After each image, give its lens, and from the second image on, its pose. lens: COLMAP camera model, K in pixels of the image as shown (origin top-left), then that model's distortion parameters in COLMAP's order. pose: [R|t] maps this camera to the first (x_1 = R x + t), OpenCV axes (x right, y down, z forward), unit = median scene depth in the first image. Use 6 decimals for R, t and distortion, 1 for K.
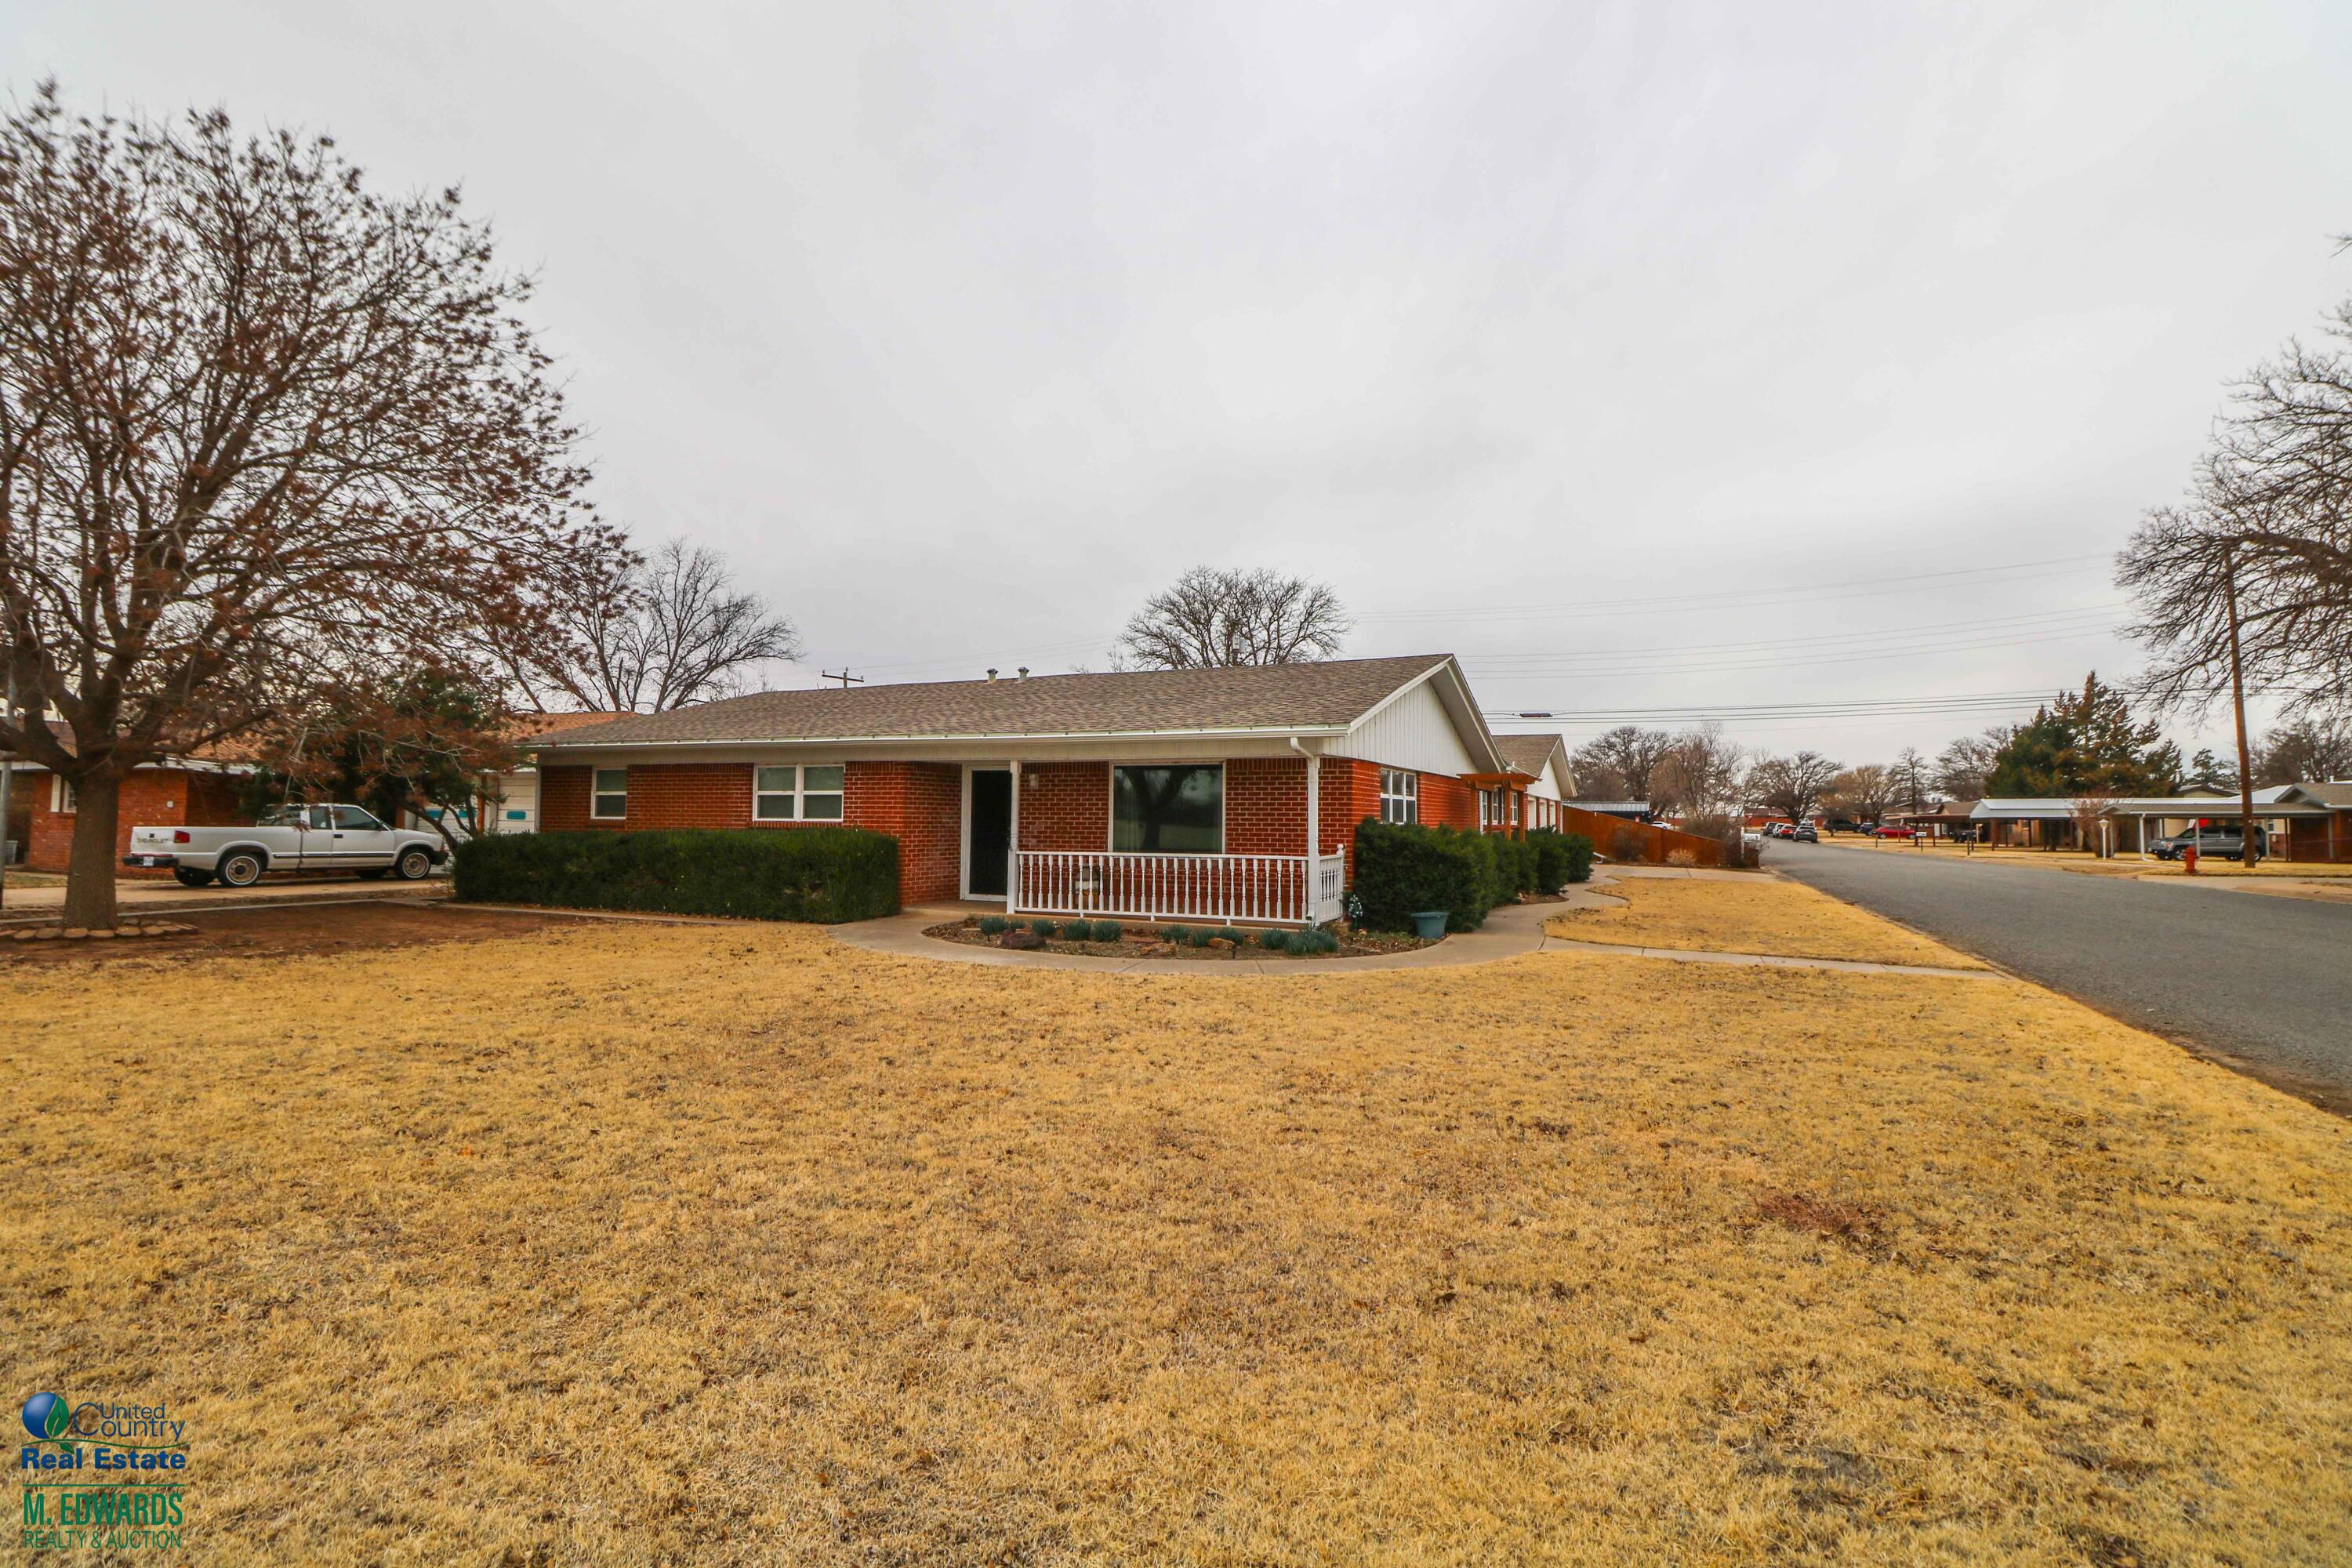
lens RADIAL K [[1131.1, 0, 1162.5], [0, 1131.1, 778.9], [0, 0, 1]] dist [-0.003524, -0.001104]
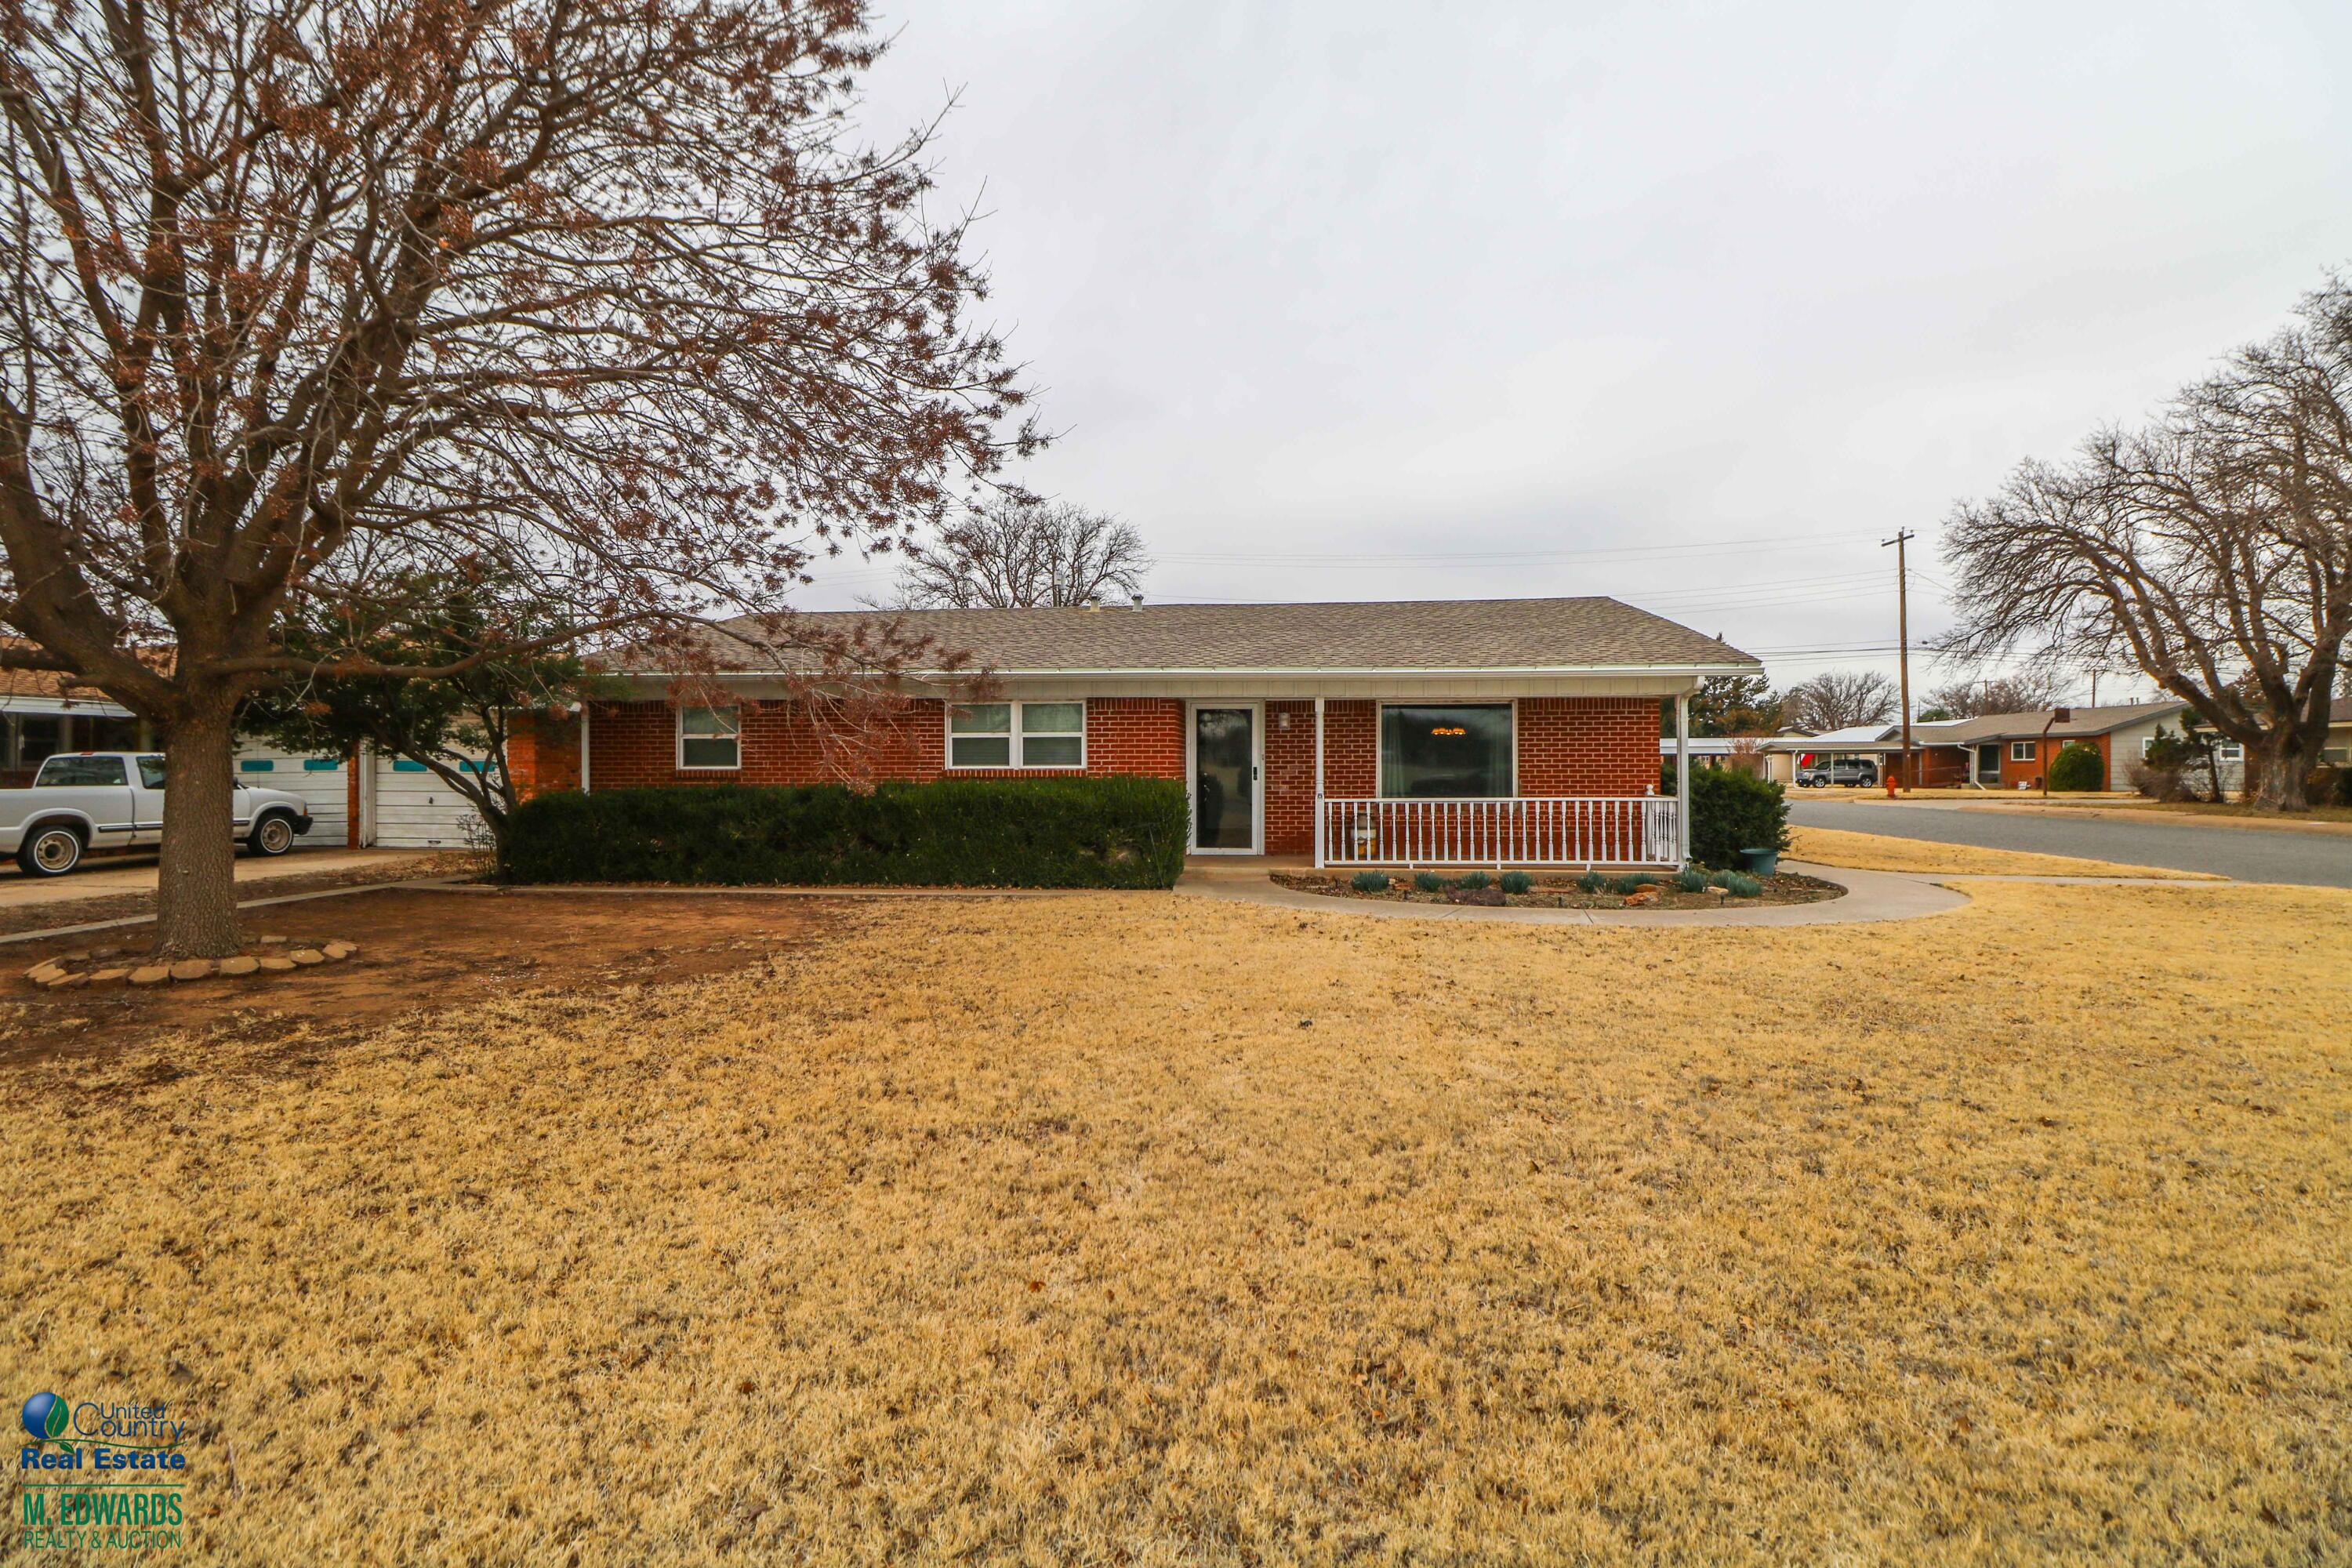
lens RADIAL K [[1131.1, 0, 1162.5], [0, 1131.1, 778.9], [0, 0, 1]] dist [-0.003524, -0.001104]
pose [[0.947157, -0.015185, 0.320409, -0.508204], [-0.001085, 0.998722, 0.050539, 0.002585], [-0.320767, -0.048216, 0.945930, 0.177704]]
